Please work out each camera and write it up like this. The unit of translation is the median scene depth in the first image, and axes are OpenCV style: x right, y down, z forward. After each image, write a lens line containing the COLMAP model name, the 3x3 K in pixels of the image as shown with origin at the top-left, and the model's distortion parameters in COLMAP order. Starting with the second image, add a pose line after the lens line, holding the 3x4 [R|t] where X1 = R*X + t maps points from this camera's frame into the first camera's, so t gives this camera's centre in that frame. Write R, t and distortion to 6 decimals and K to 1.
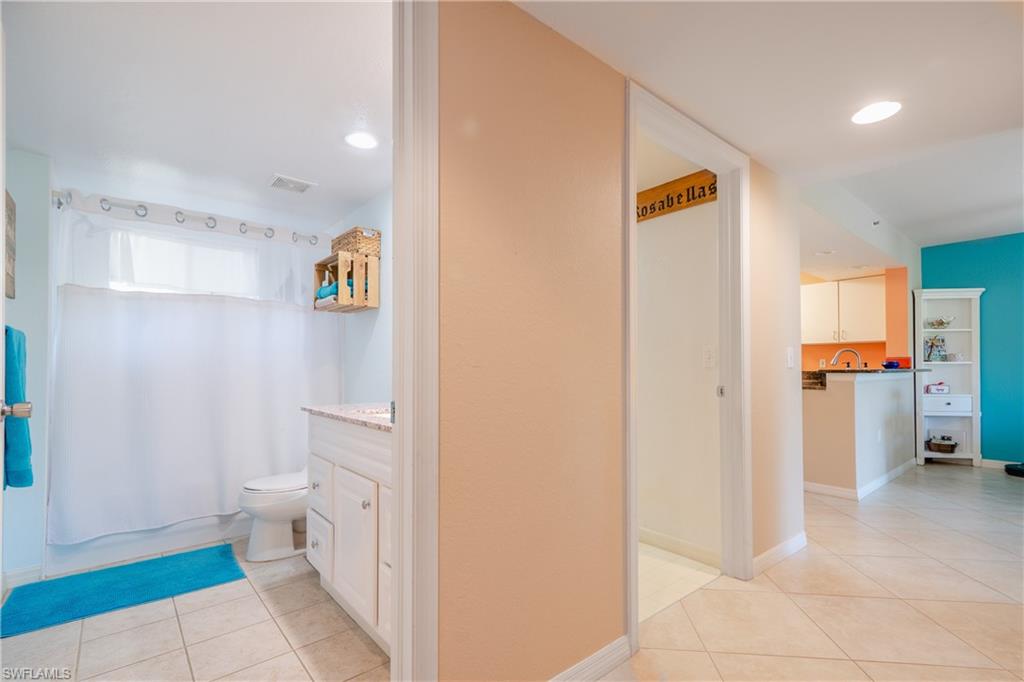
lens RADIAL K [[473.8, 0, 516.9], [0, 473.8, 361.2], [0, 0, 1]] dist [0.000989, 0.001274]
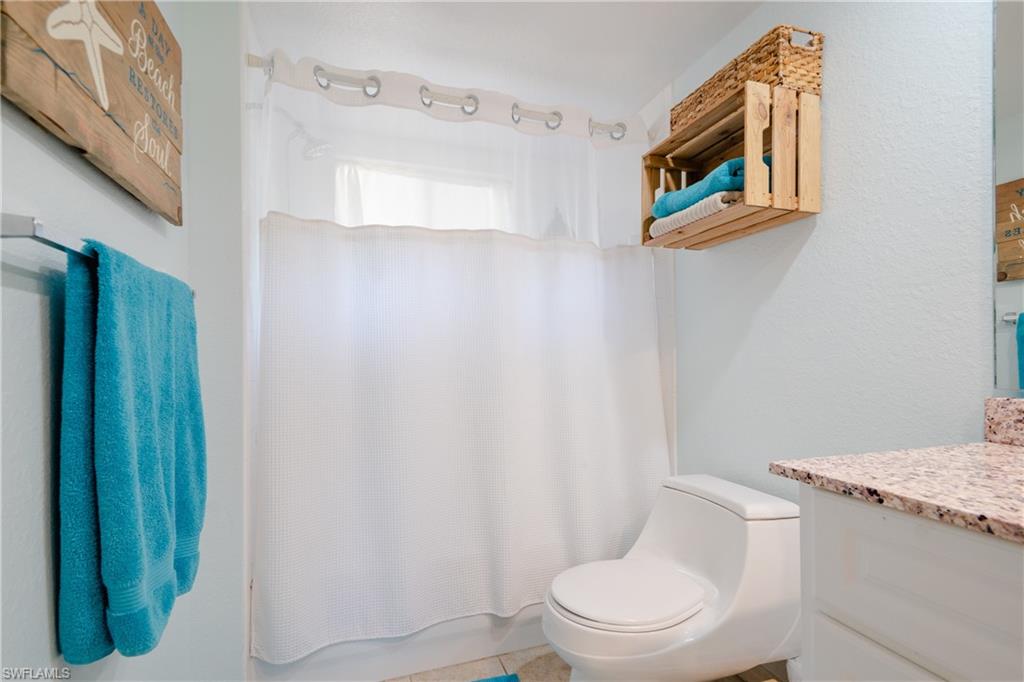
lens RADIAL K [[473.8, 0, 516.9], [0, 473.8, 361.2], [0, 0, 1]] dist [0.000989, 0.001274]
pose [[0.932646, -0.005824, -0.360745, -0.402172], [0.011783, 0.999828, 0.014319, 0.014316], [0.360600, -0.017605, 0.932554, 0.496756]]
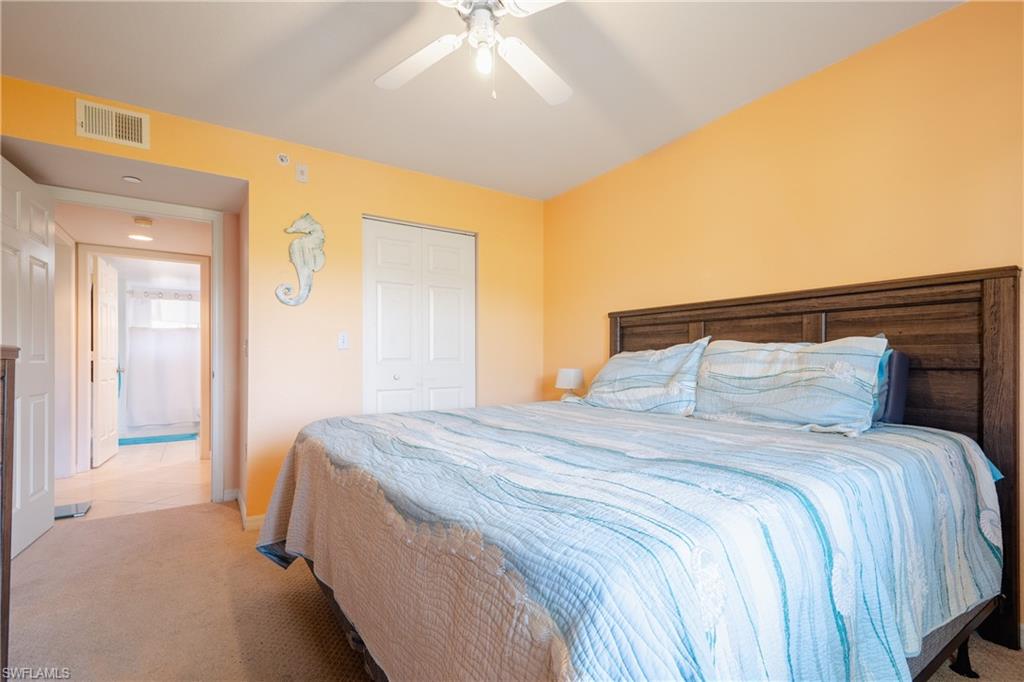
lens RADIAL K [[473.8, 0, 516.9], [0, 473.8, 361.2], [0, 0, 1]] dist [0.000989, 0.001274]
pose [[0.993685, -0.005284, -0.112081, 1.232876], [0.006933, 0.999873, 0.014332, 0.001516], [0.111991, -0.015019, 0.993596, -1.155216]]
